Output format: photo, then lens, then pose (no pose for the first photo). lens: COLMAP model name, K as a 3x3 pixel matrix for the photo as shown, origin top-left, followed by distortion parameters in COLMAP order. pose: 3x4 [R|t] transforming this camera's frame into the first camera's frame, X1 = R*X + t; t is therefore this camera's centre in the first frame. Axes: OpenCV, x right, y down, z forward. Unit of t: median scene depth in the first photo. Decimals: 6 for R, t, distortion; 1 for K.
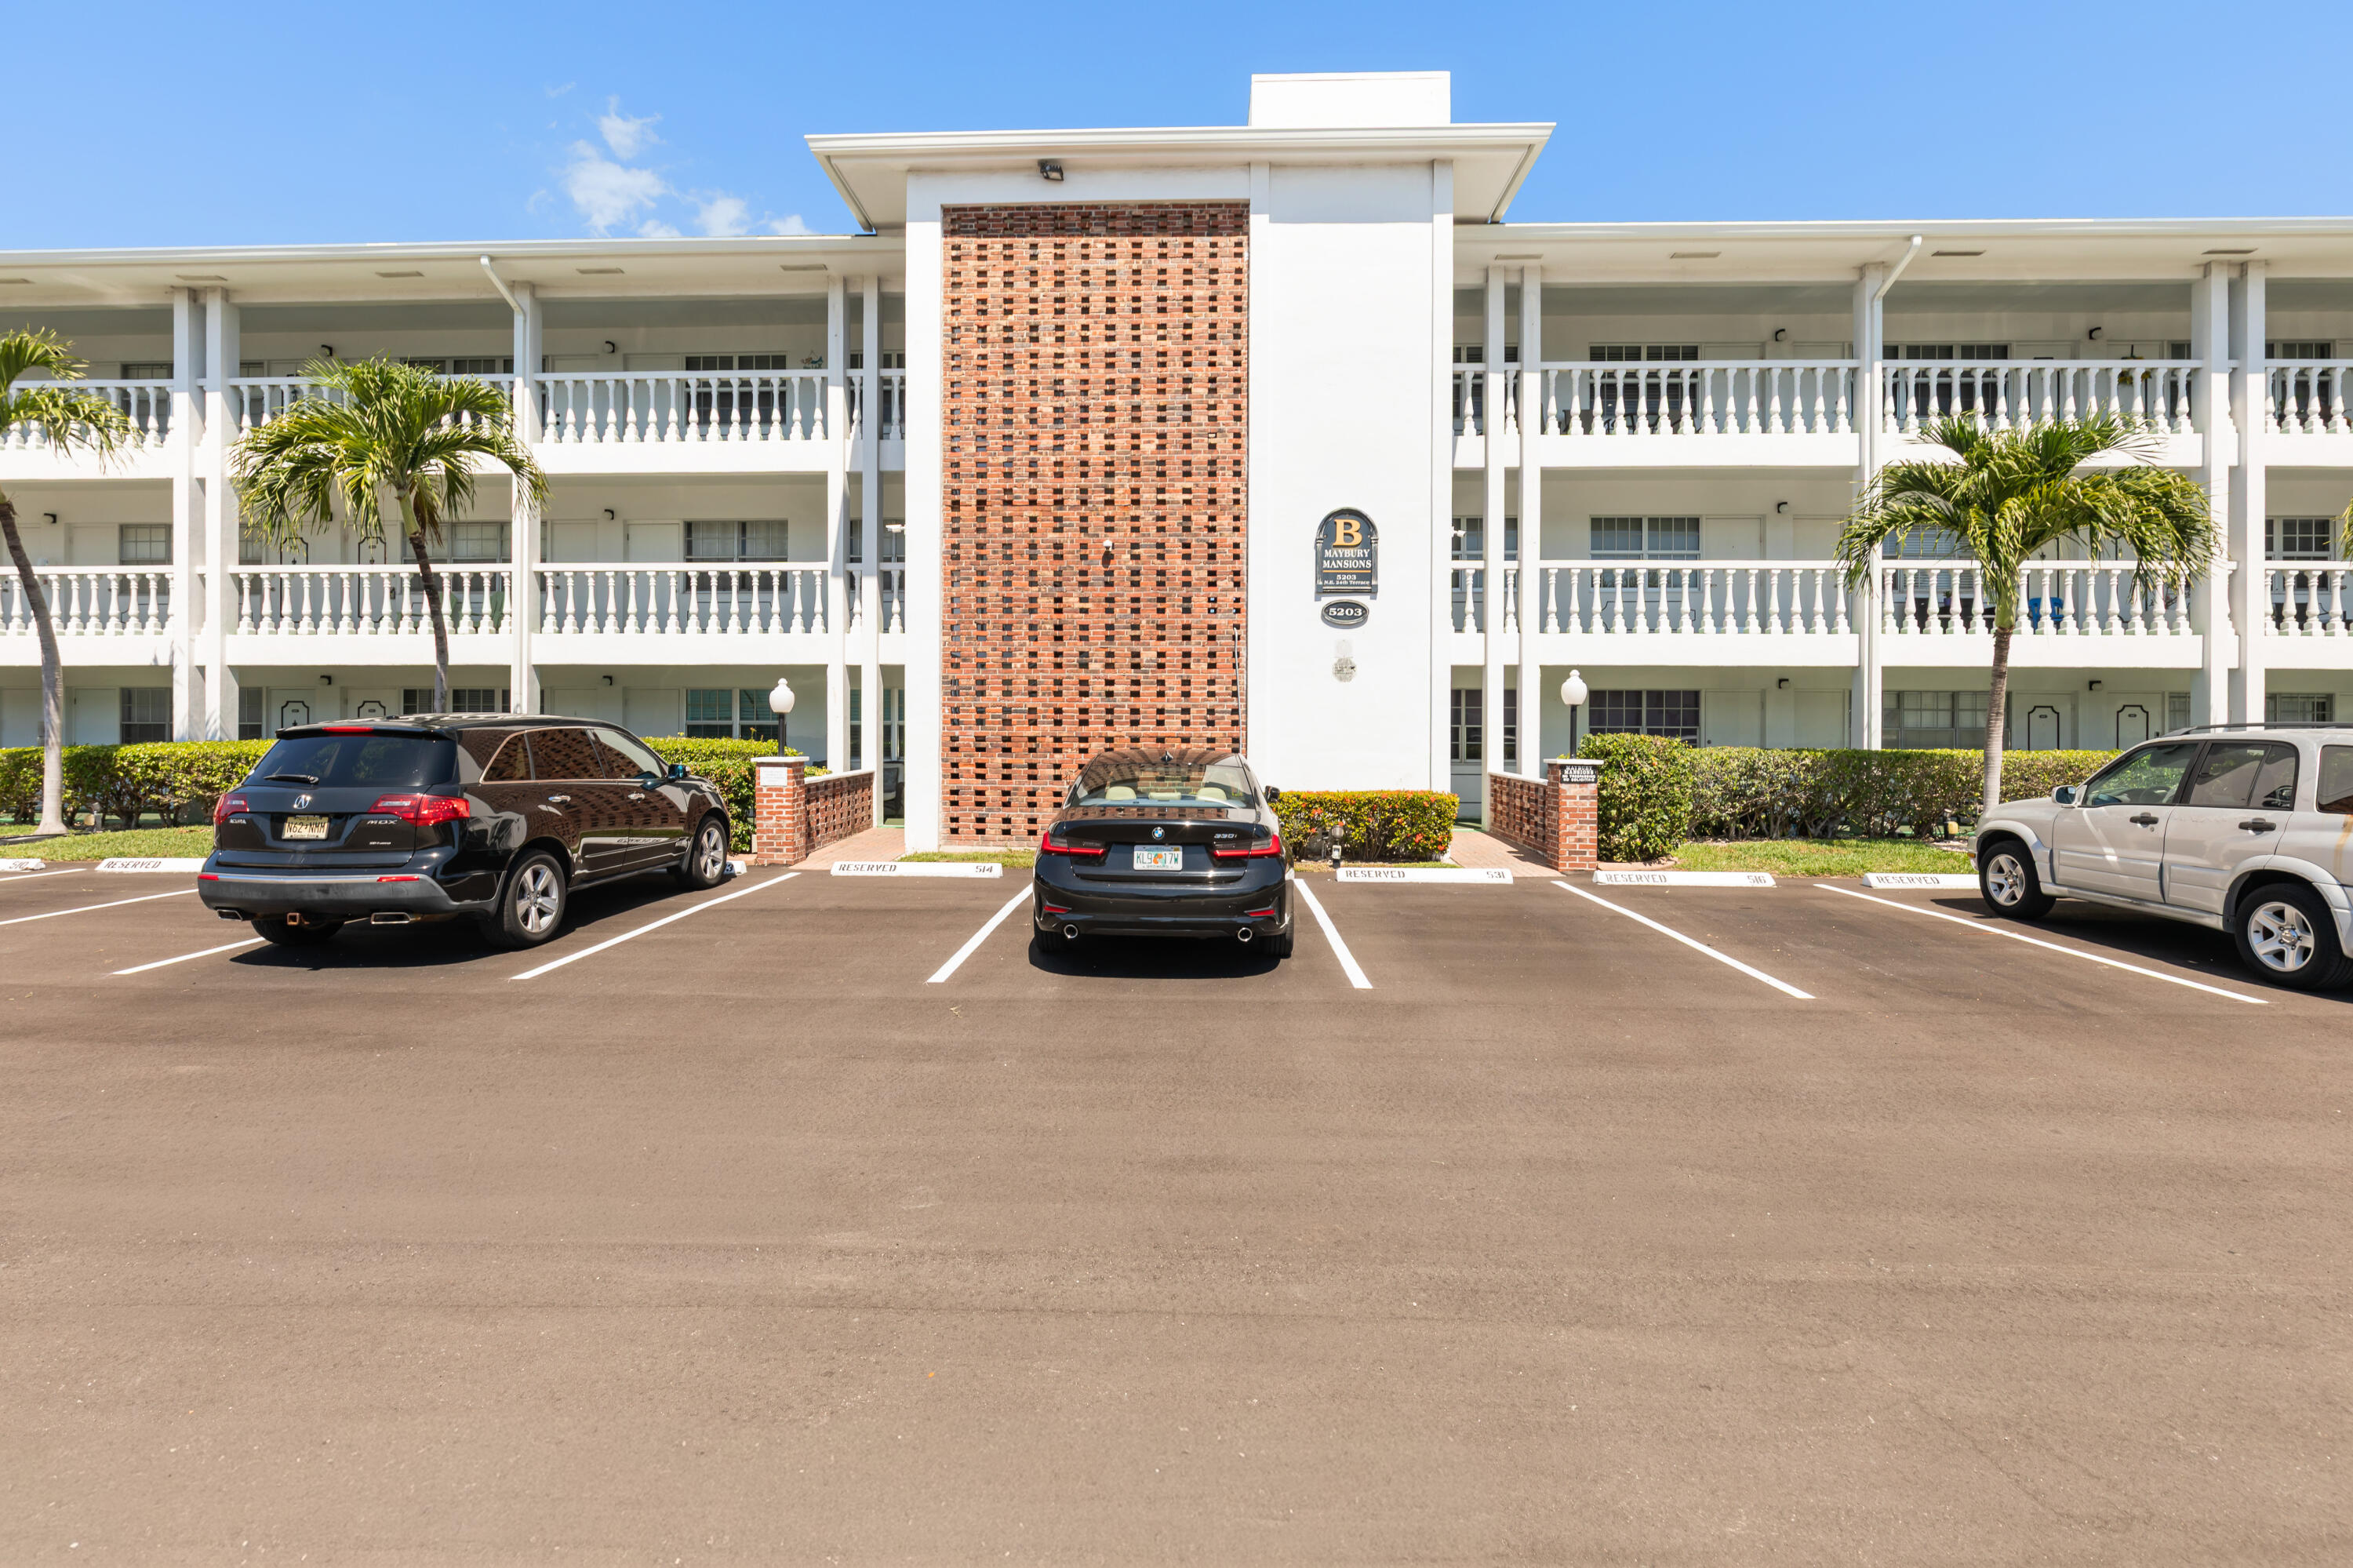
lens RADIAL K [[1100.6, 0, 1163.4], [0, 1100.6, 788.1], [0, 0, 1]] dist [-0.001077, -0.000466]
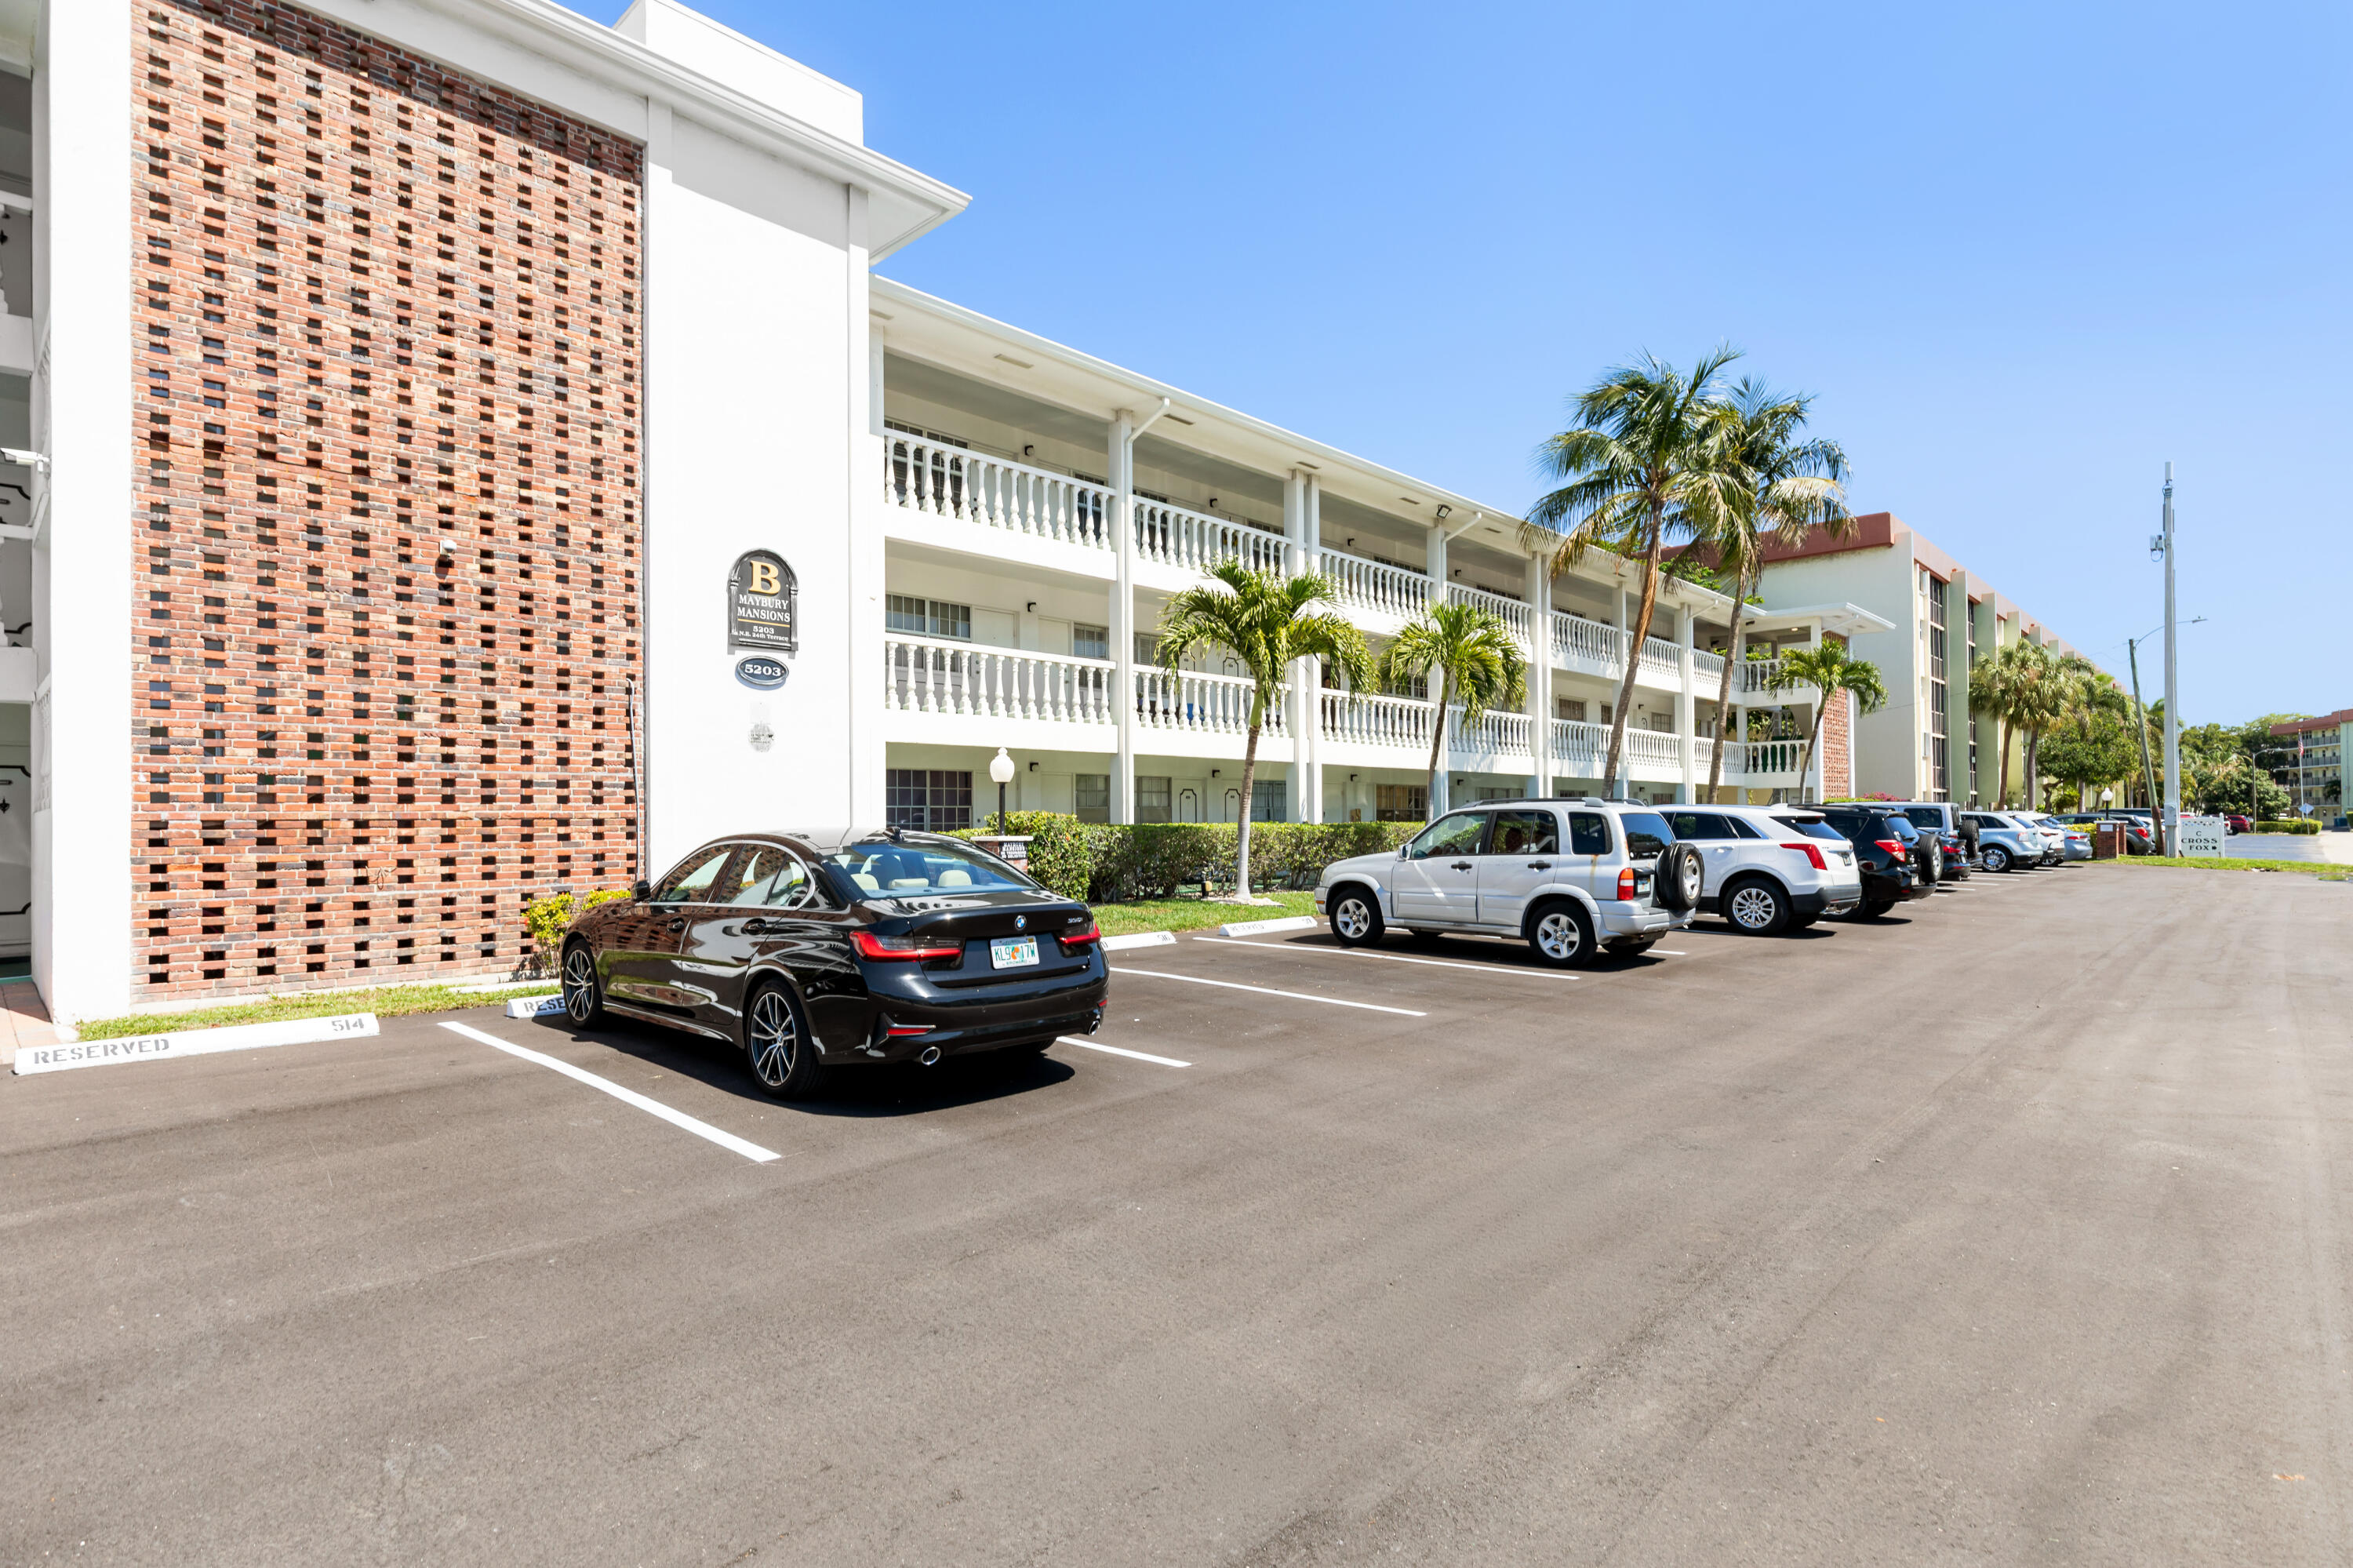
lens RADIAL K [[1174.7, 0, 1175.9], [0, 1174.7, 855.8], [0, 0, 1]] dist [0.002703, -0.001073]
pose [[0.669324, -0.033223, 0.742228, -0.302597], [0.046777, 0.998902, 0.002530, -0.003496], [-0.741497, 0.033026, 0.670143, 0.156636]]
